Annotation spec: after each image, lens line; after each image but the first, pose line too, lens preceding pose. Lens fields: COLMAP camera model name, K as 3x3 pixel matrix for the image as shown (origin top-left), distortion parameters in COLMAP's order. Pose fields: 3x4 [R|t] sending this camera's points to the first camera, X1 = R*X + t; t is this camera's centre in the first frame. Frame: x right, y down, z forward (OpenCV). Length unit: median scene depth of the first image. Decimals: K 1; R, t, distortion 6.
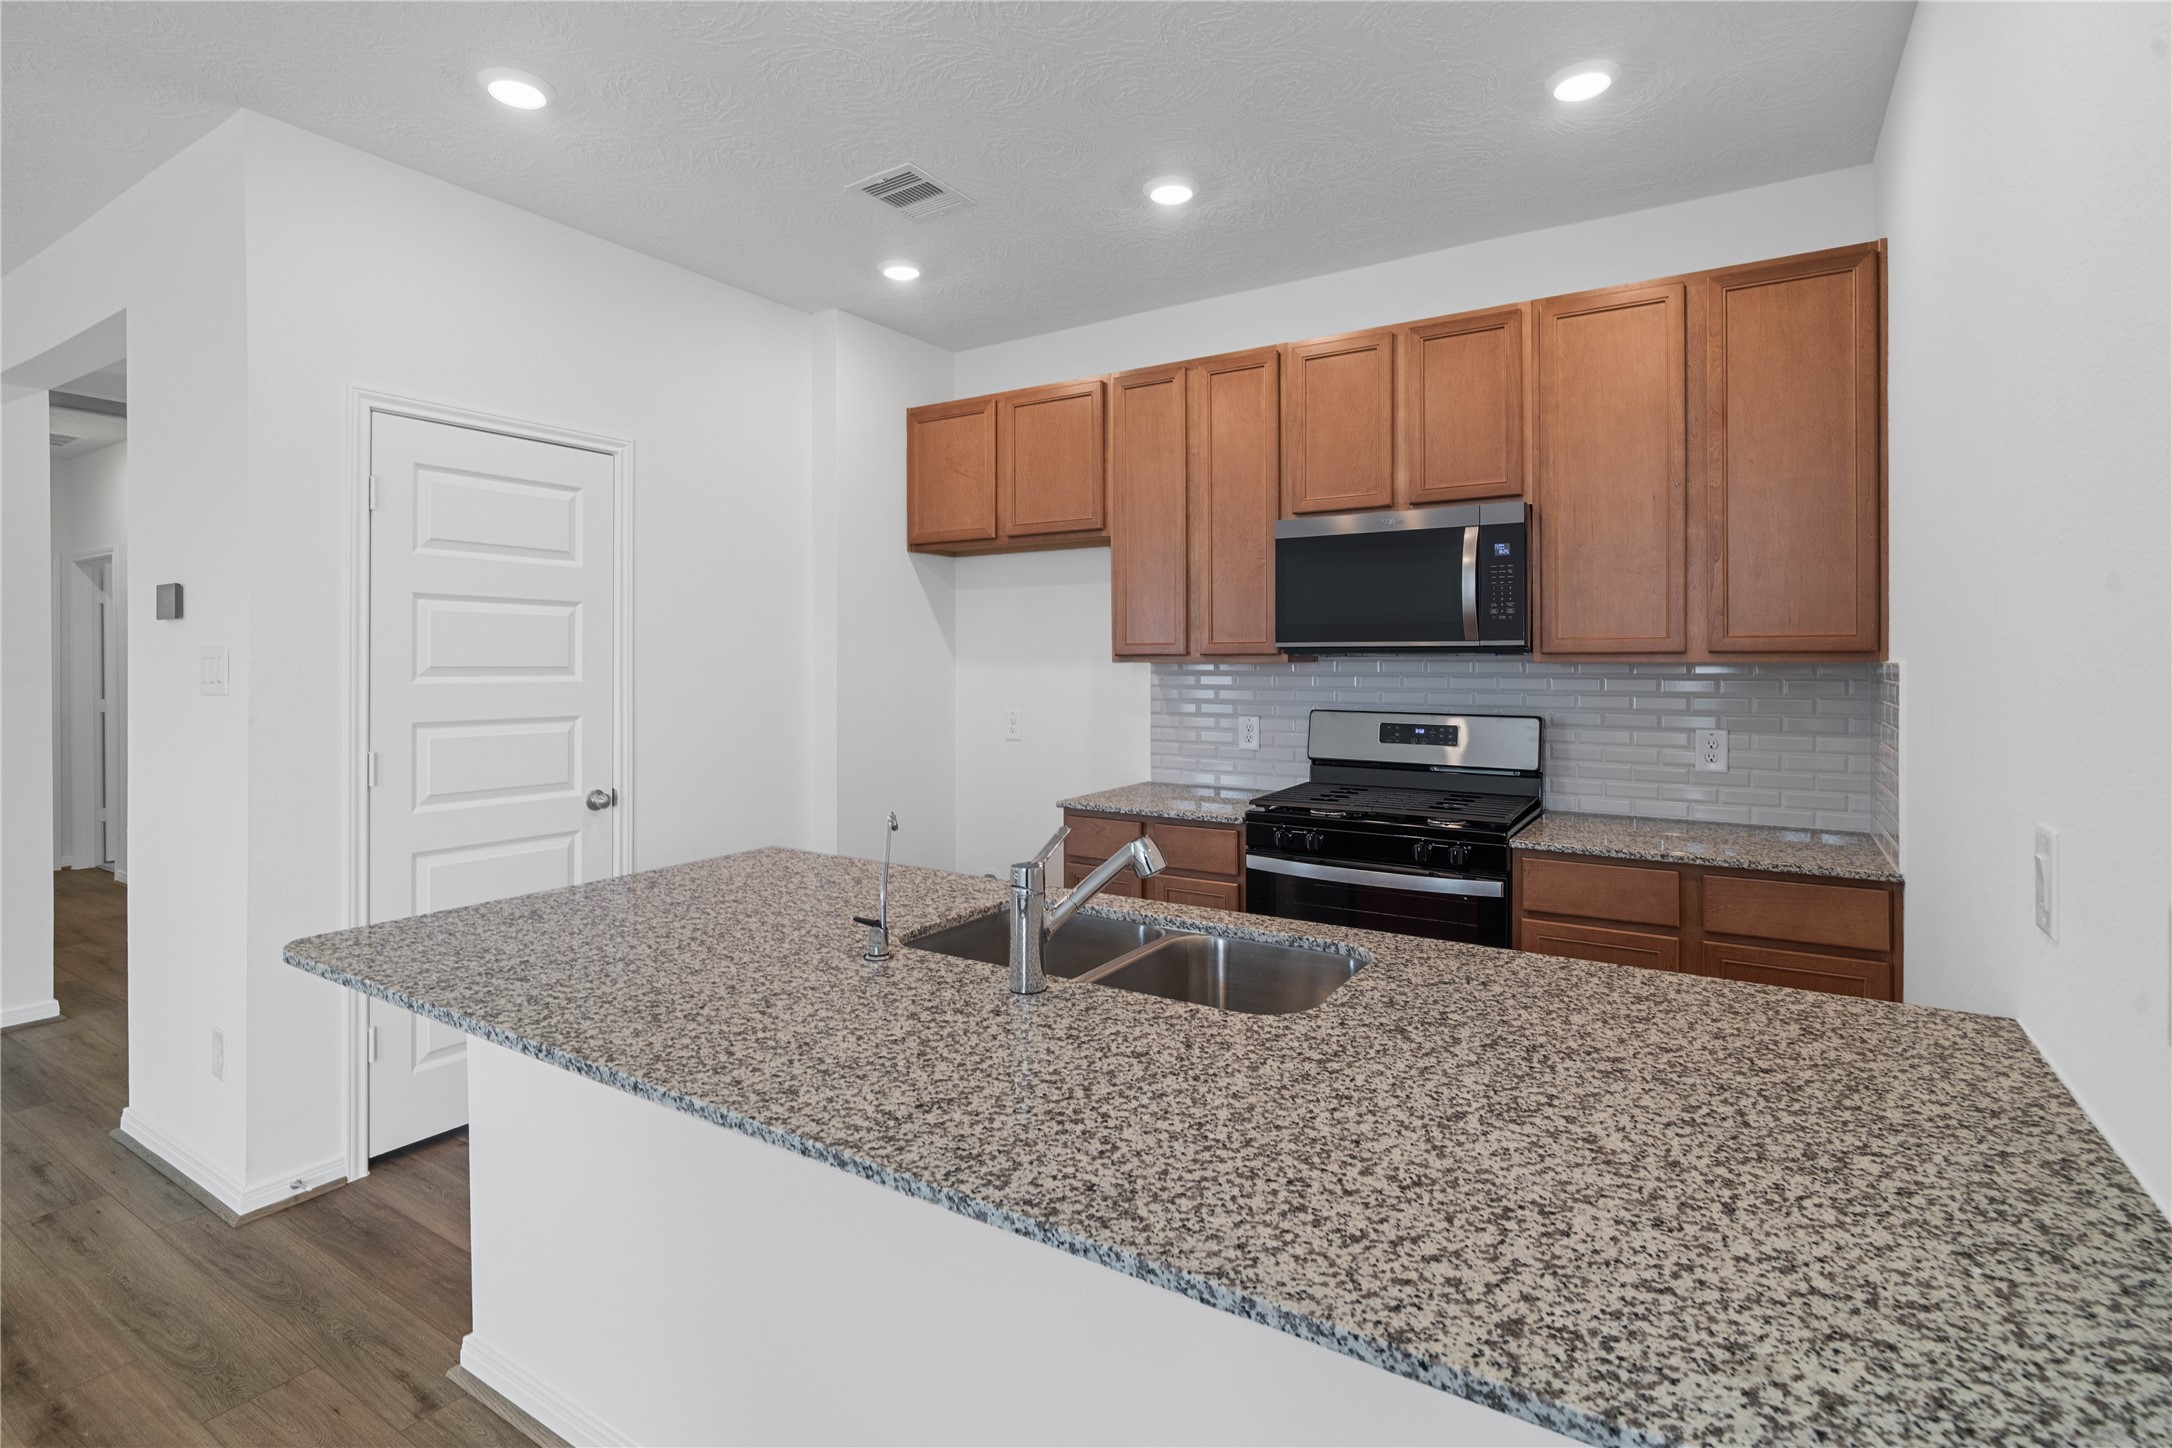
lens RADIAL K [[1022.3, 0, 1097.1], [0, 1022.3, 665.3], [0, 0, 1]] dist [-0.016933, 0.008744]
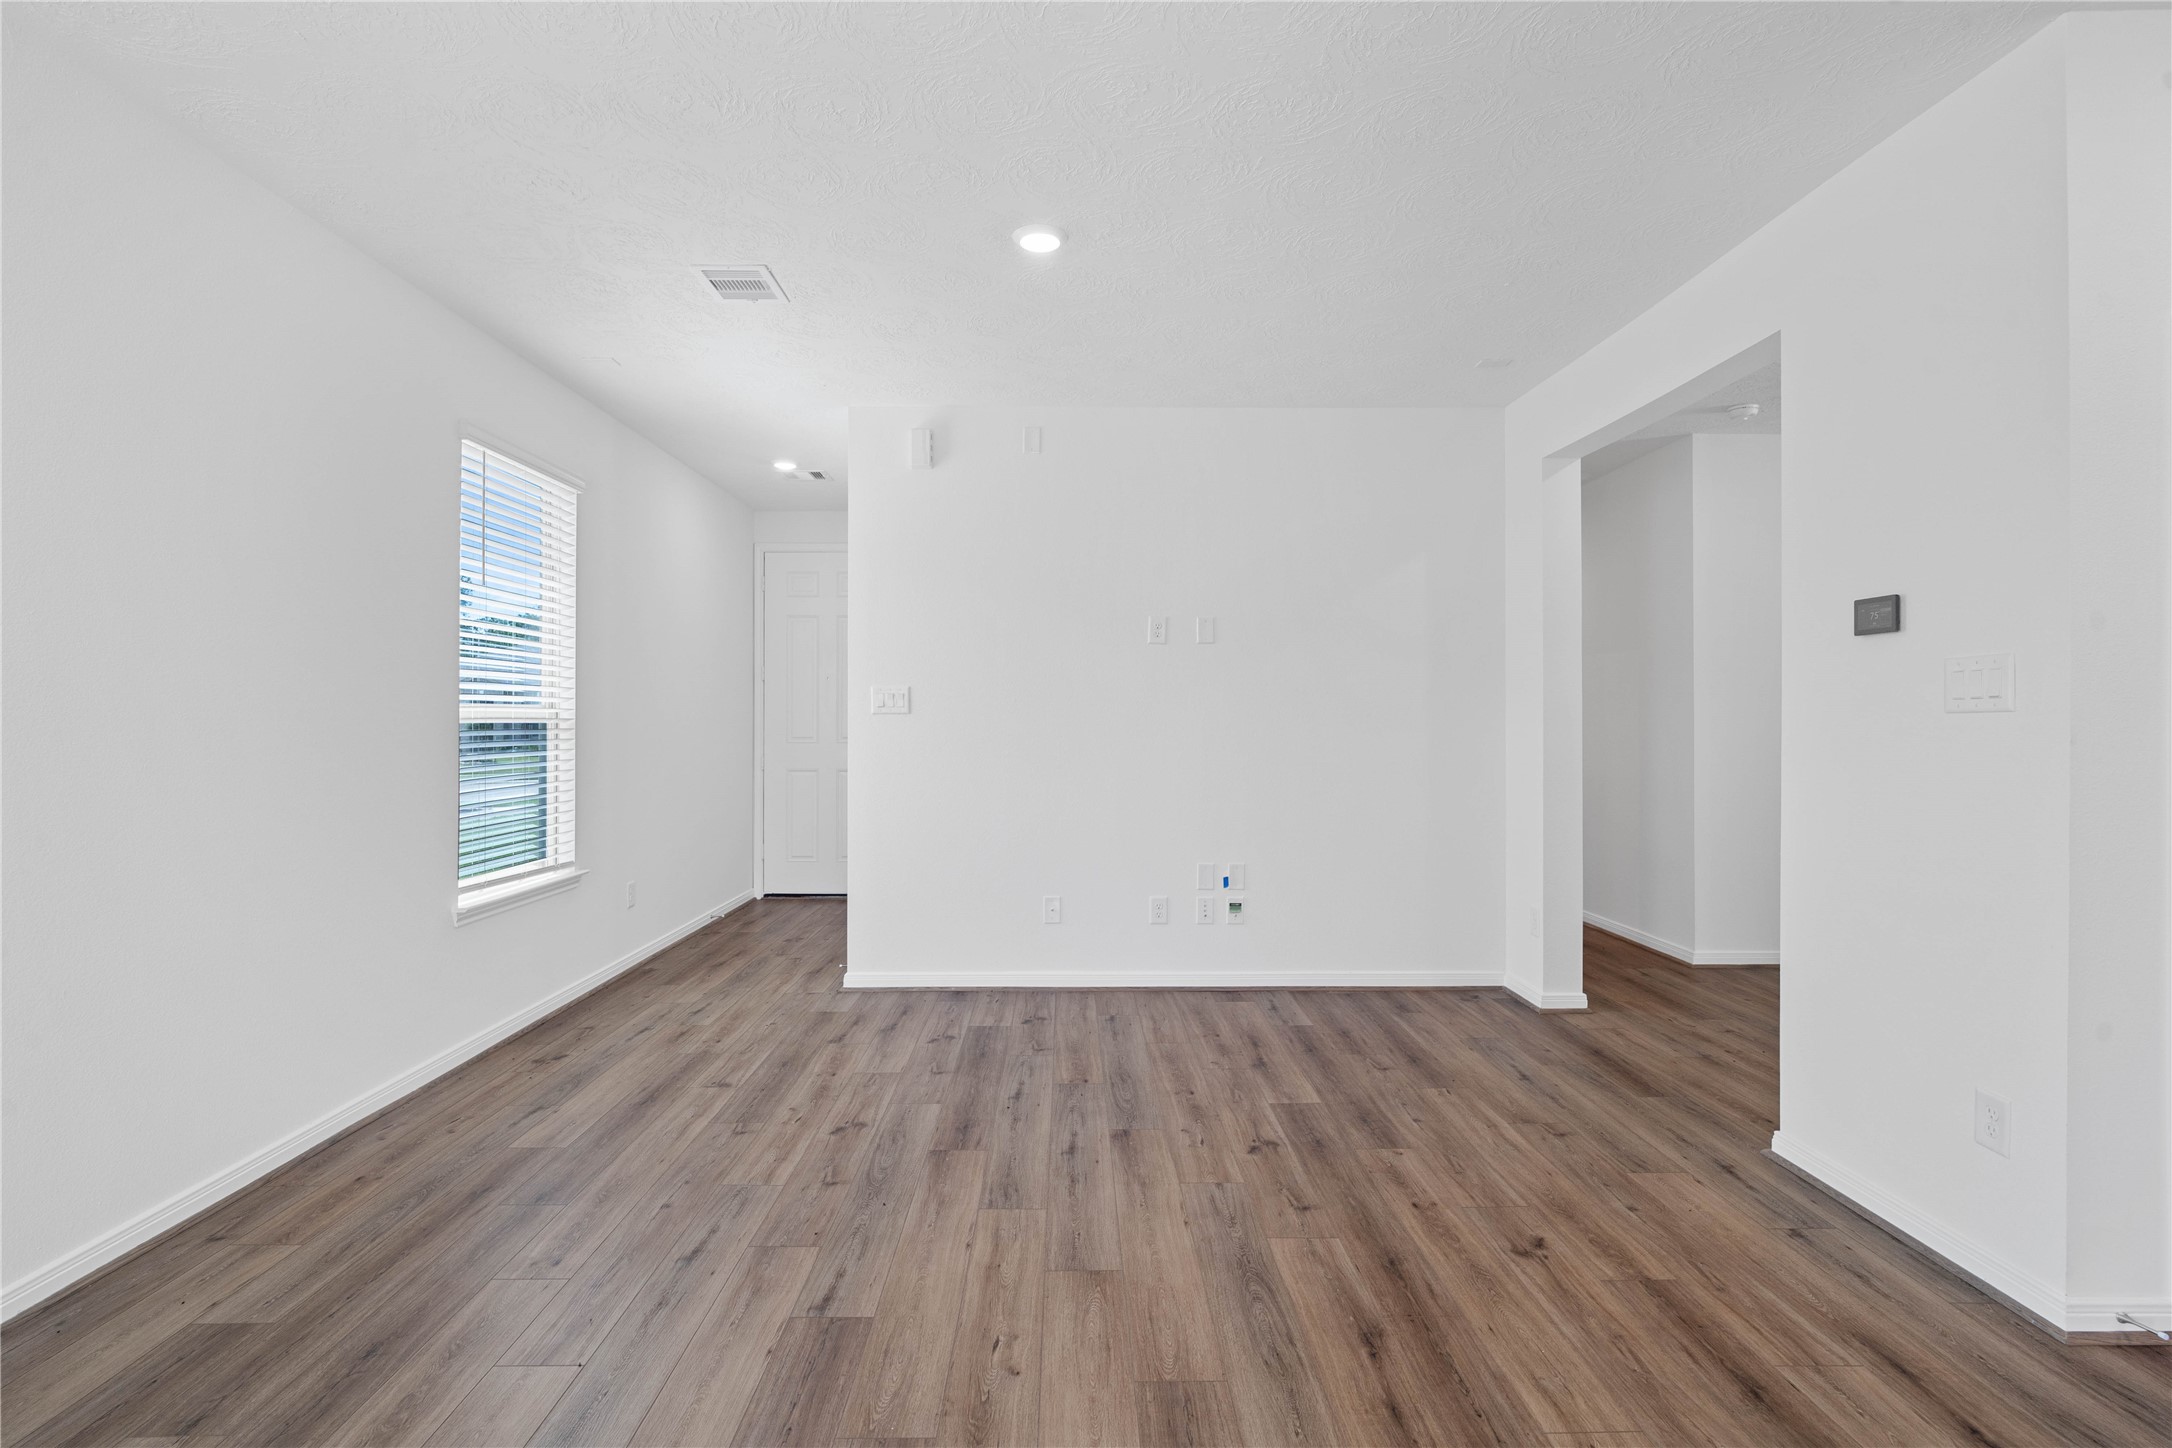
lens RADIAL K [[1022.3, 0, 1079.8], [0, 1022.3, 714.7], [0, 0, 1]] dist [-0.016933, 0.008744]
pose [[0.543963, -0.002286, -0.839106, -0.463938], [-0.003888, 0.999979, -0.005245, 0.032553], [0.839100, 0.006115, 0.543943, -0.113801]]
